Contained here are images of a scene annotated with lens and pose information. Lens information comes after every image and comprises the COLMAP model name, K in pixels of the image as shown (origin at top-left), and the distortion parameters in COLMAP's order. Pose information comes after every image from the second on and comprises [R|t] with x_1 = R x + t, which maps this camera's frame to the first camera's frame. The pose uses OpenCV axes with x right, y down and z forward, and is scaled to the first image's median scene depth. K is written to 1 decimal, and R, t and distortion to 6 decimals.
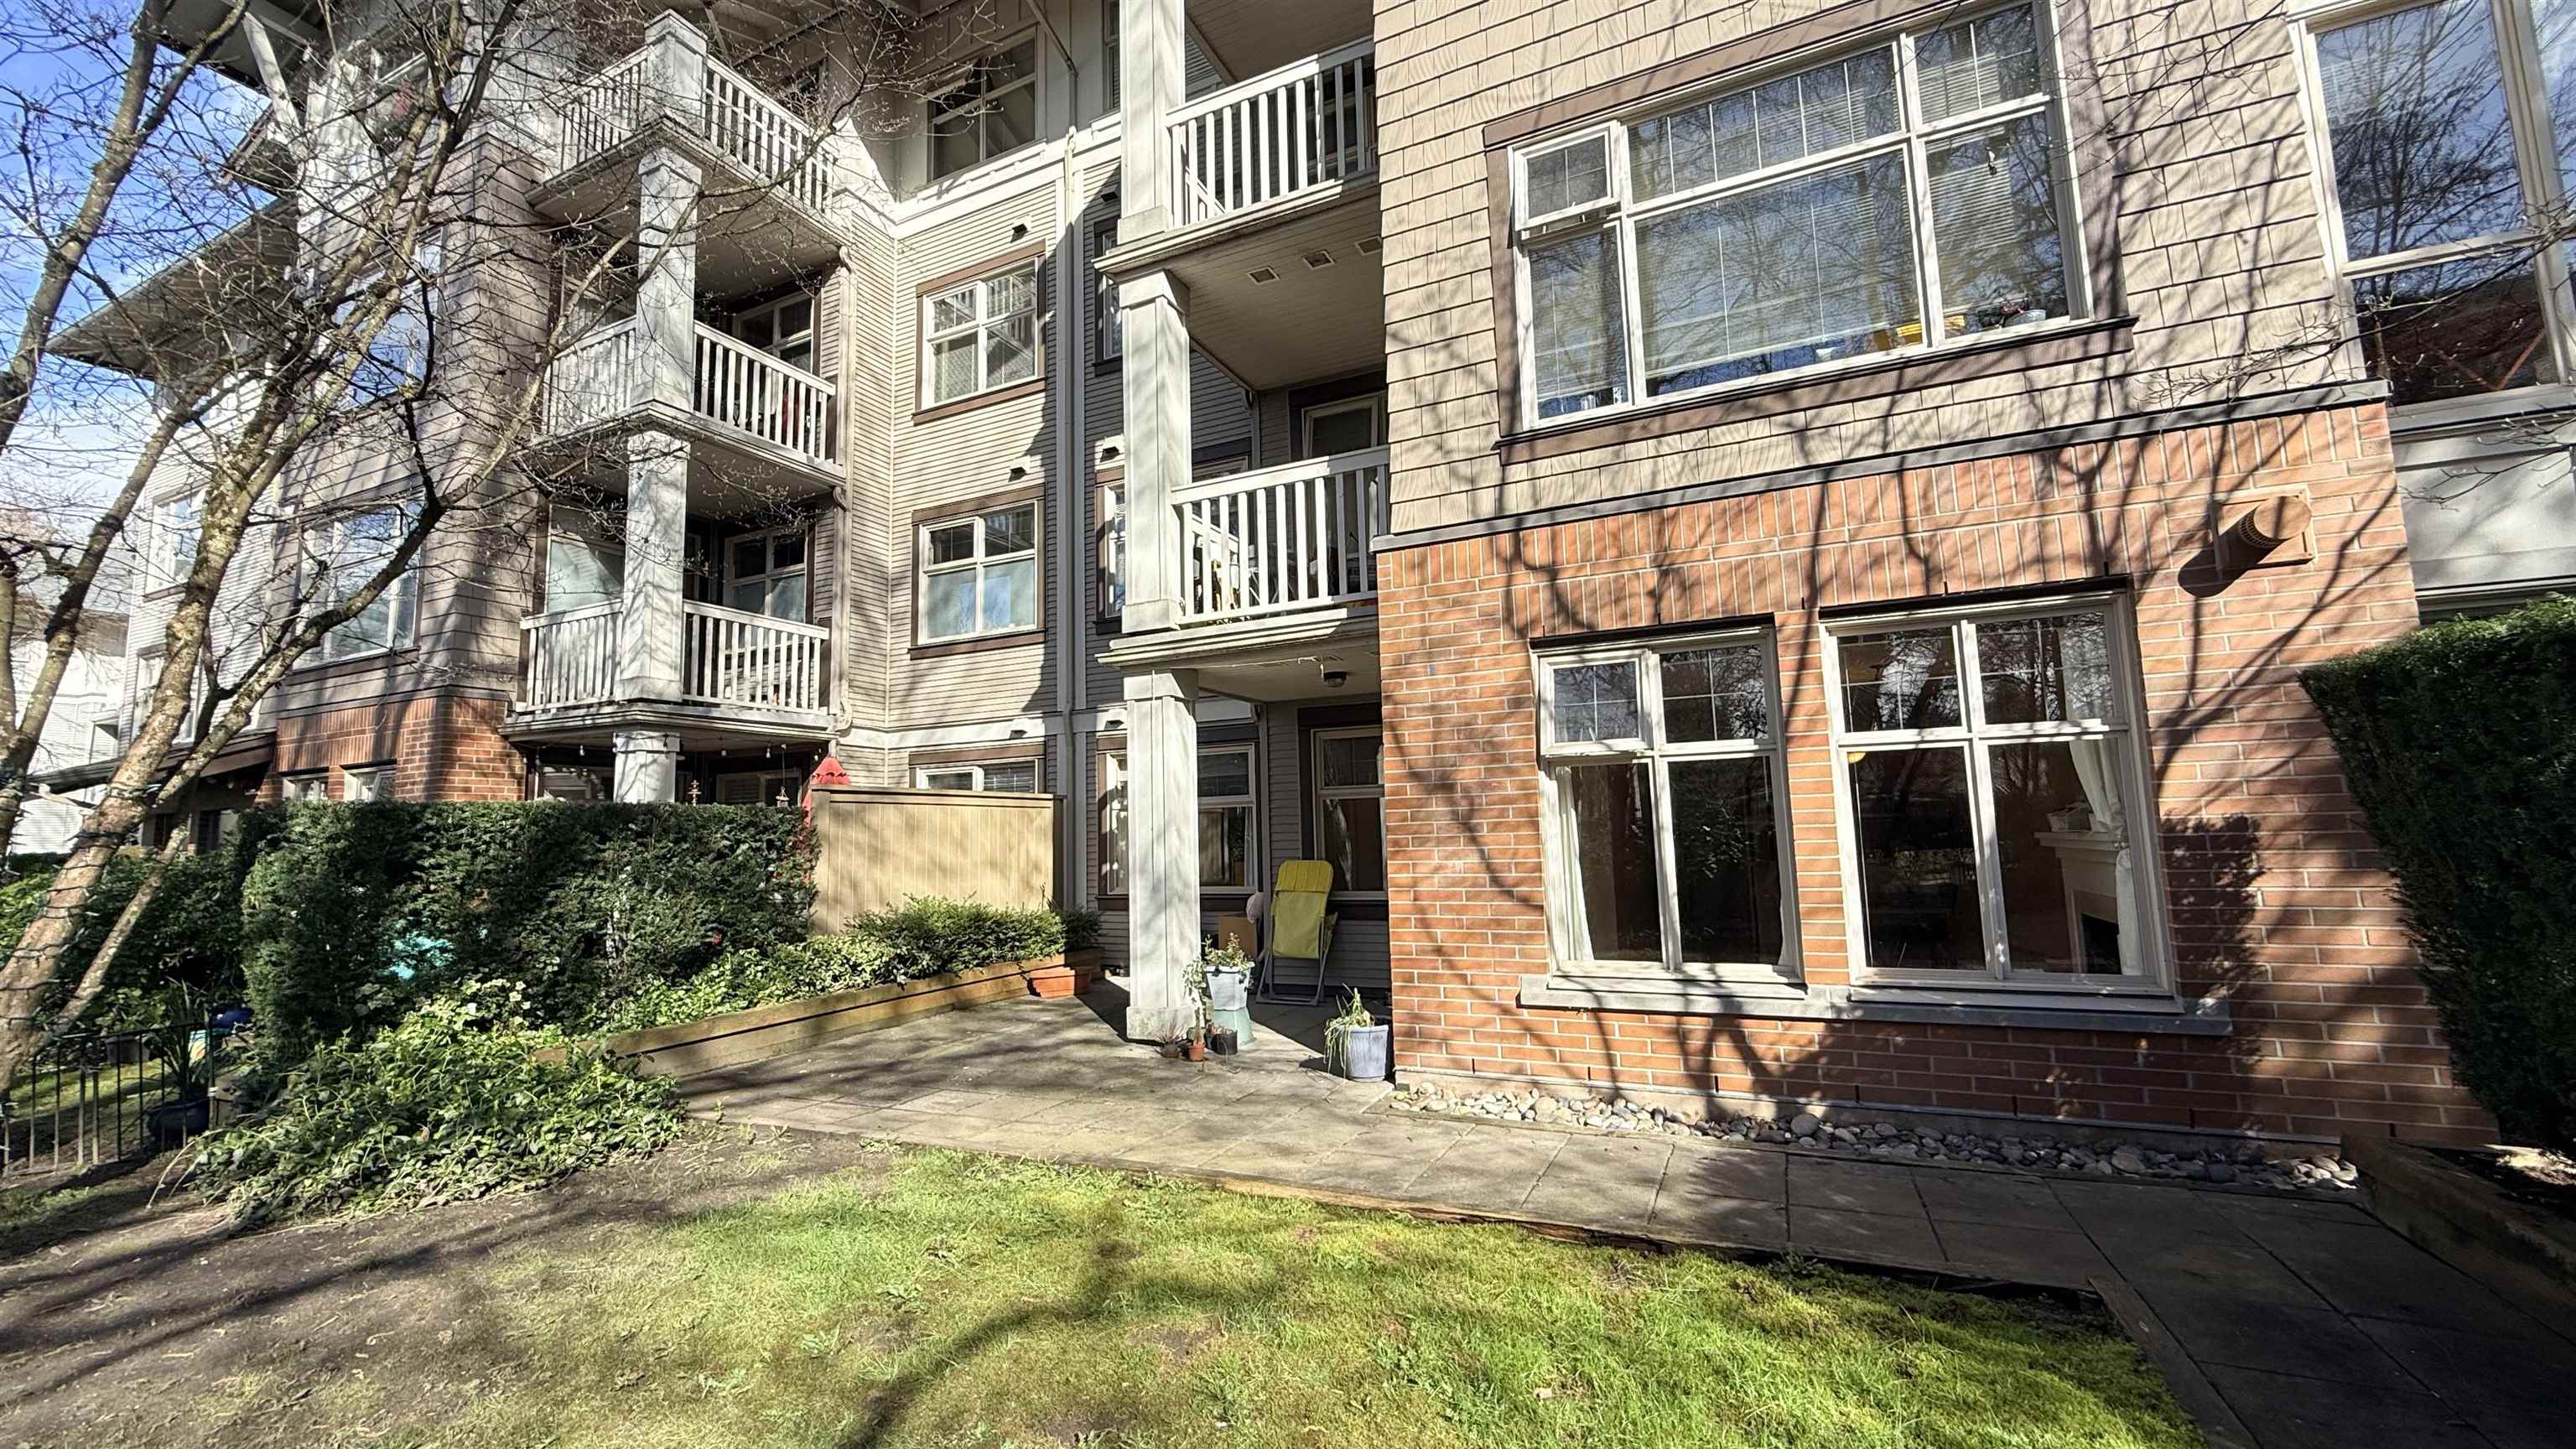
lens RADIAL K [[1026.8, 0, 1280.5], [0, 1026.8, 719.7], [0, 0, 1]] dist [0.000219, 0.000331]
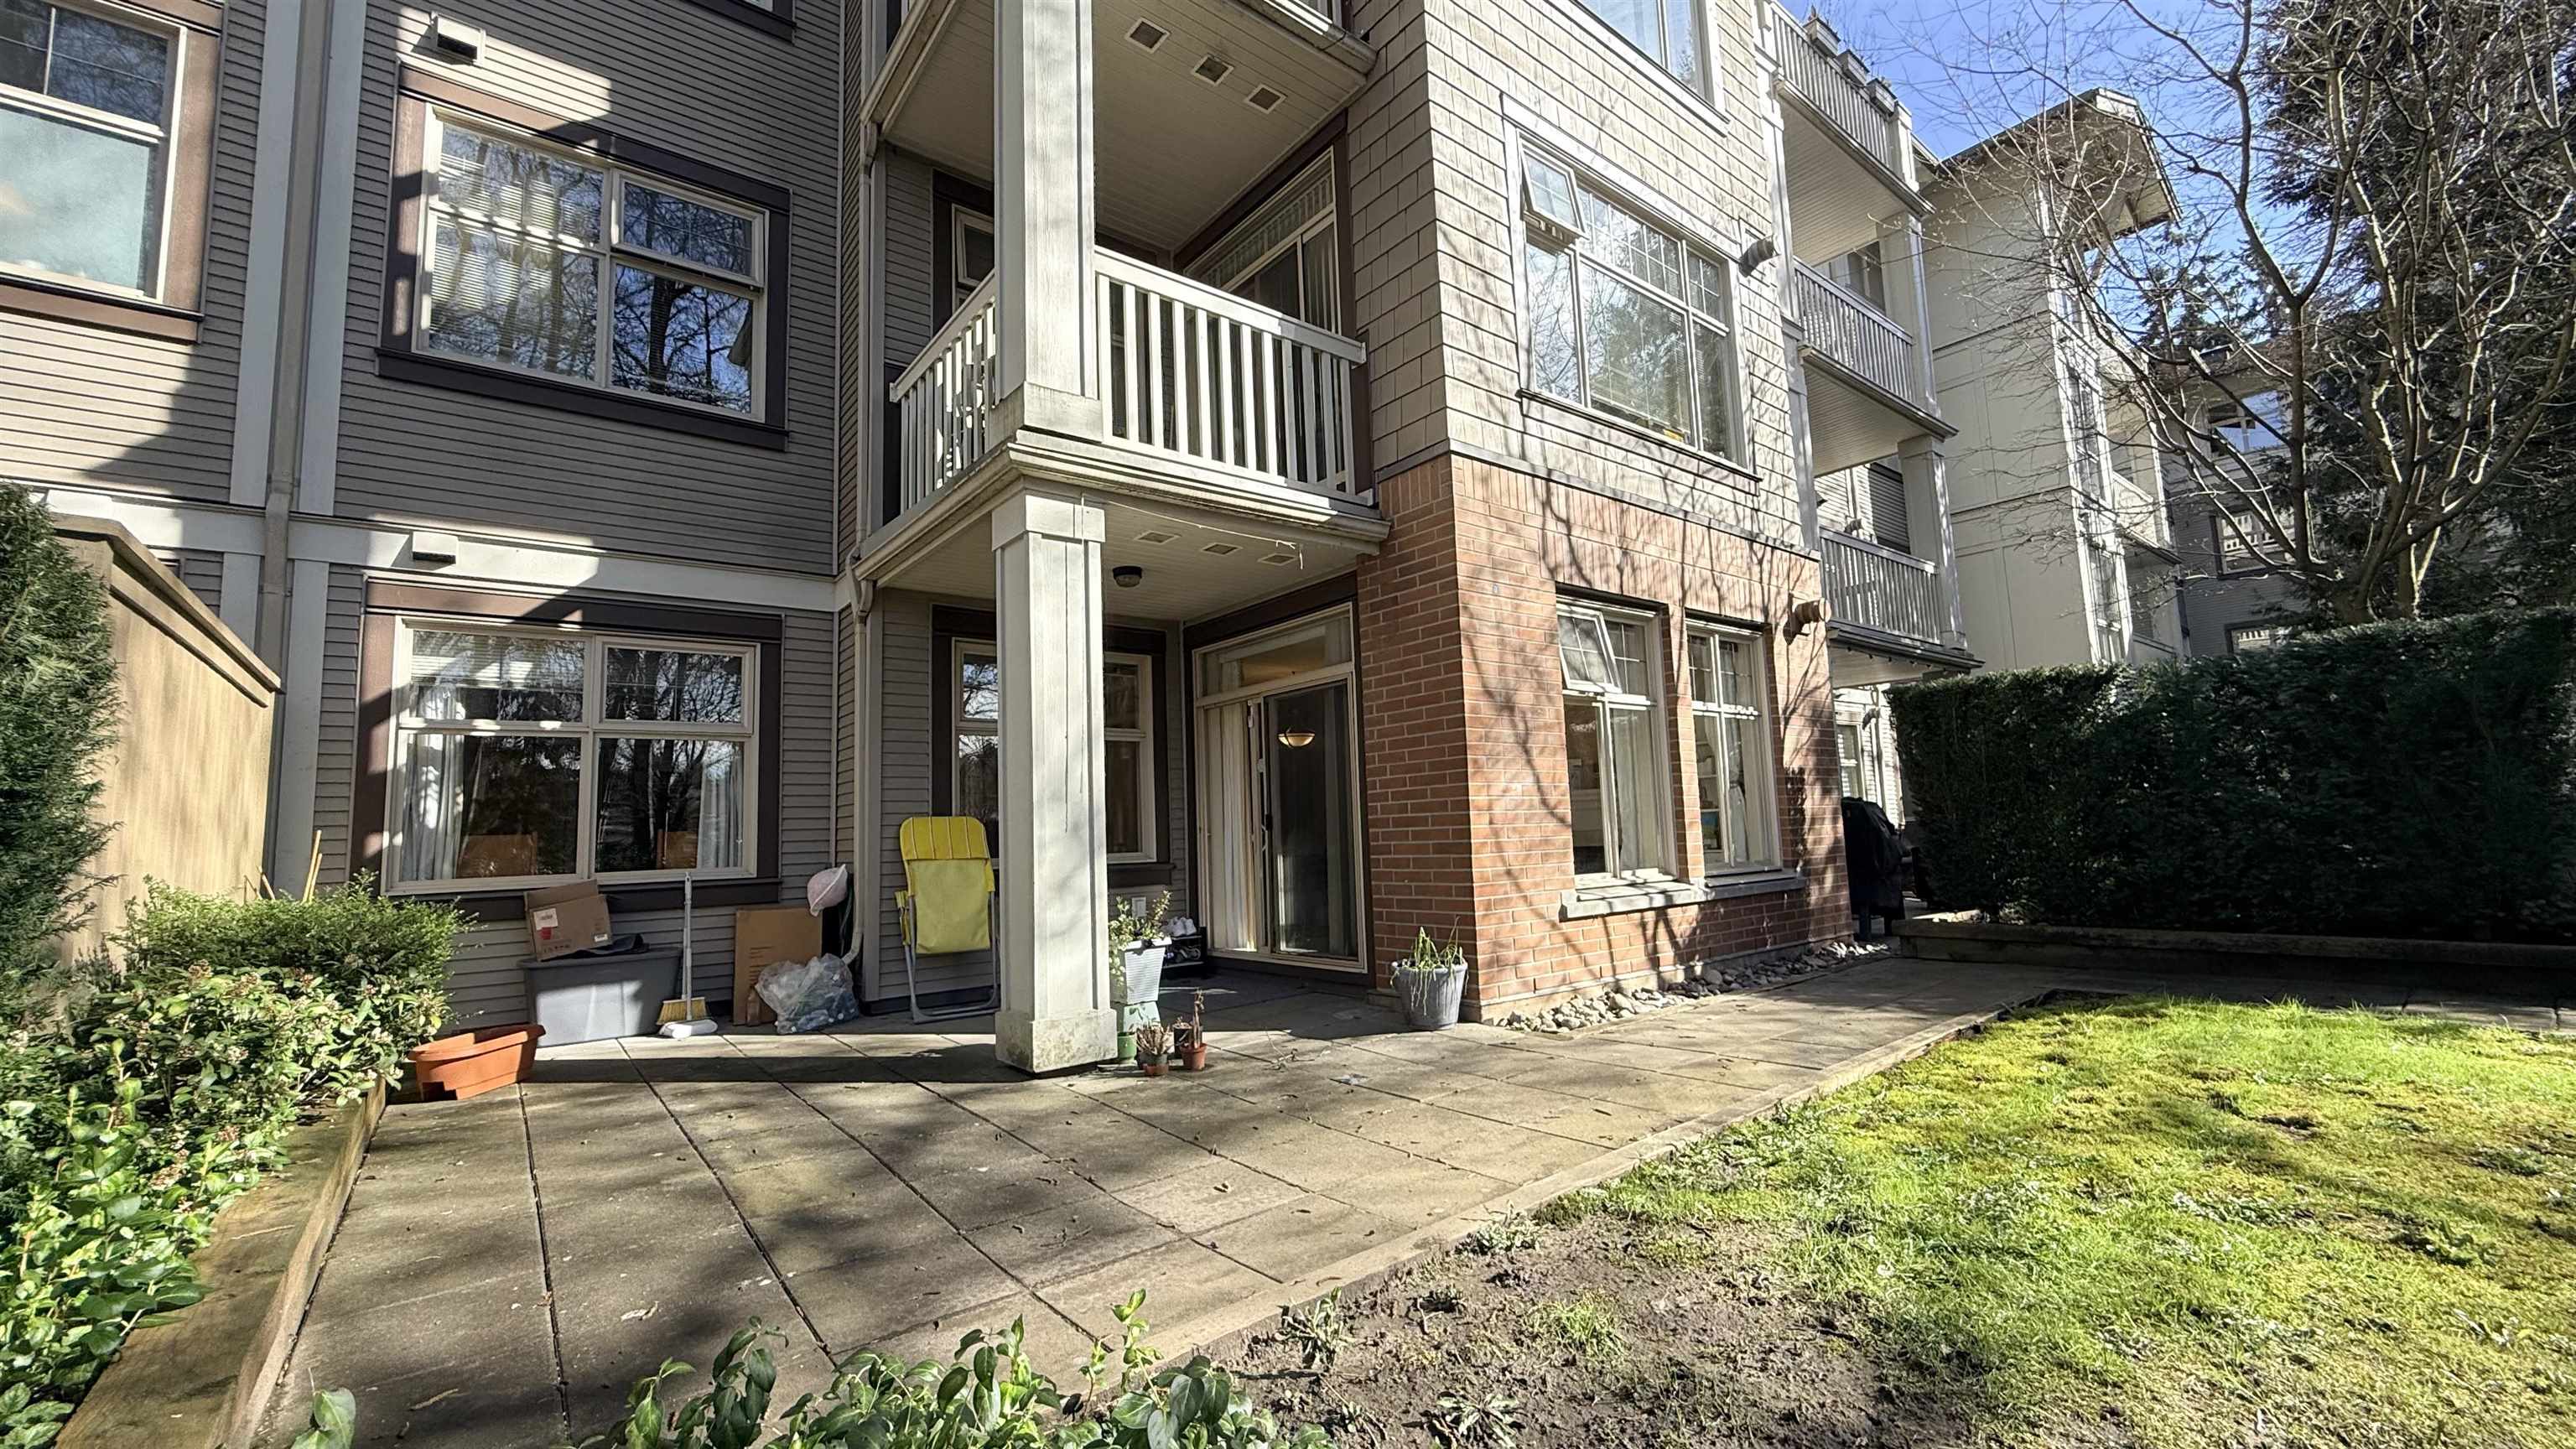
lens RADIAL K [[1026.8, 0, 1280.5], [0, 1026.8, 719.7], [0, 0, 1]] dist [0.000219, 0.000331]
pose [[0.438433, 0.110790, 0.891909, -0.831979], [-0.080184, 0.993238, -0.083961, 0.180016], [-0.895180, -0.034705, 0.444352, 0.769407]]
